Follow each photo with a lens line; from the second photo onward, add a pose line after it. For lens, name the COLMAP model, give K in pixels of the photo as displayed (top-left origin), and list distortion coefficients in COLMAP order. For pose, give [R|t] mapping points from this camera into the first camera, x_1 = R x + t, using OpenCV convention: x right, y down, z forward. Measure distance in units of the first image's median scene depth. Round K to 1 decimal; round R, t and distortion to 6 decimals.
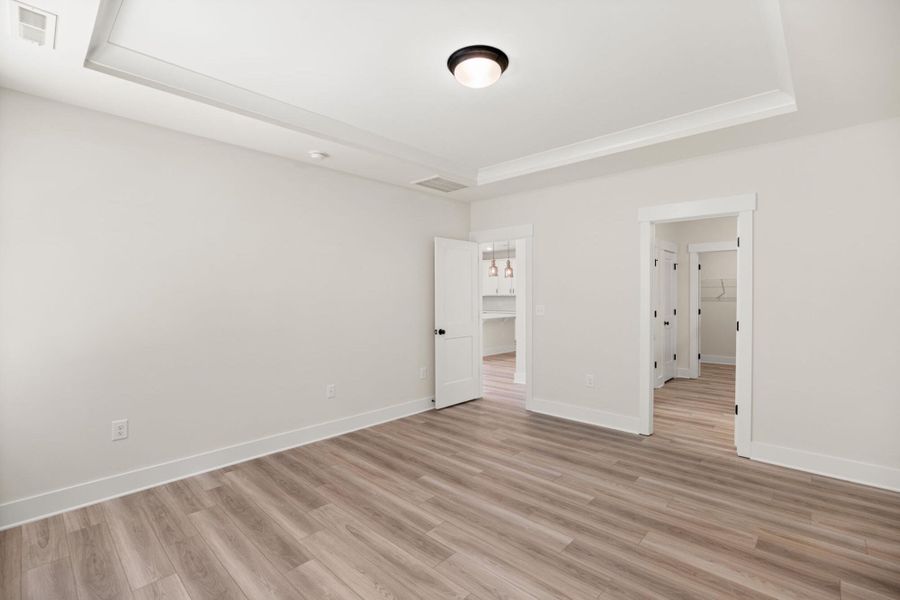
lens RADIAL K [[407.1, 0, 453.7], [0, 407.1, 297.1], [0, 0, 1]] dist [-0.024469, 0.004407]
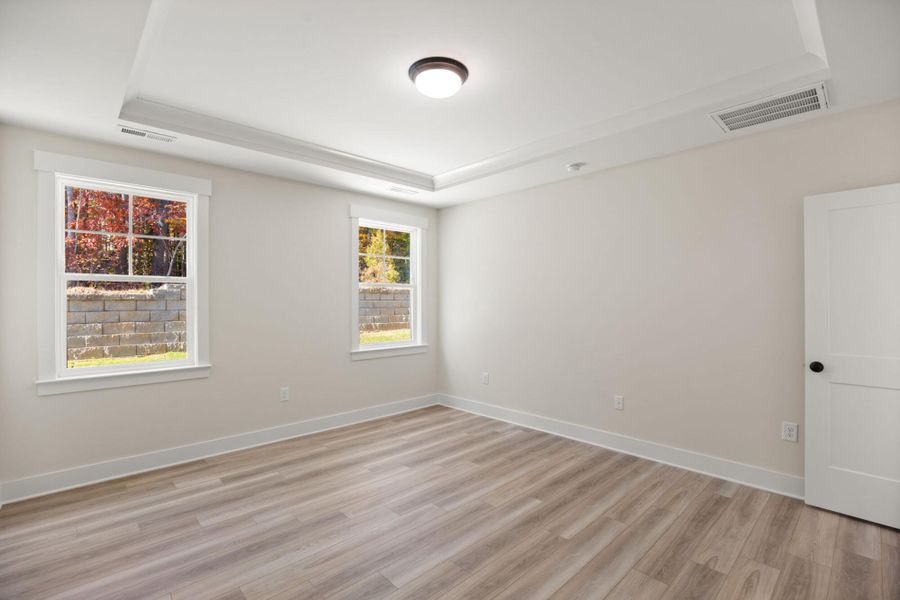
lens RADIAL K [[407.1, 0, 452.5], [0, 407.1, 301.4], [0, 0, 1]] dist [-0.024469, 0.004407]
pose [[-0.047203, 0.004678, -0.998874, 0.784017], [-0.002681, 0.999985, 0.004810, -0.007260], [0.998882, 0.002905, -0.047189, 0.792223]]
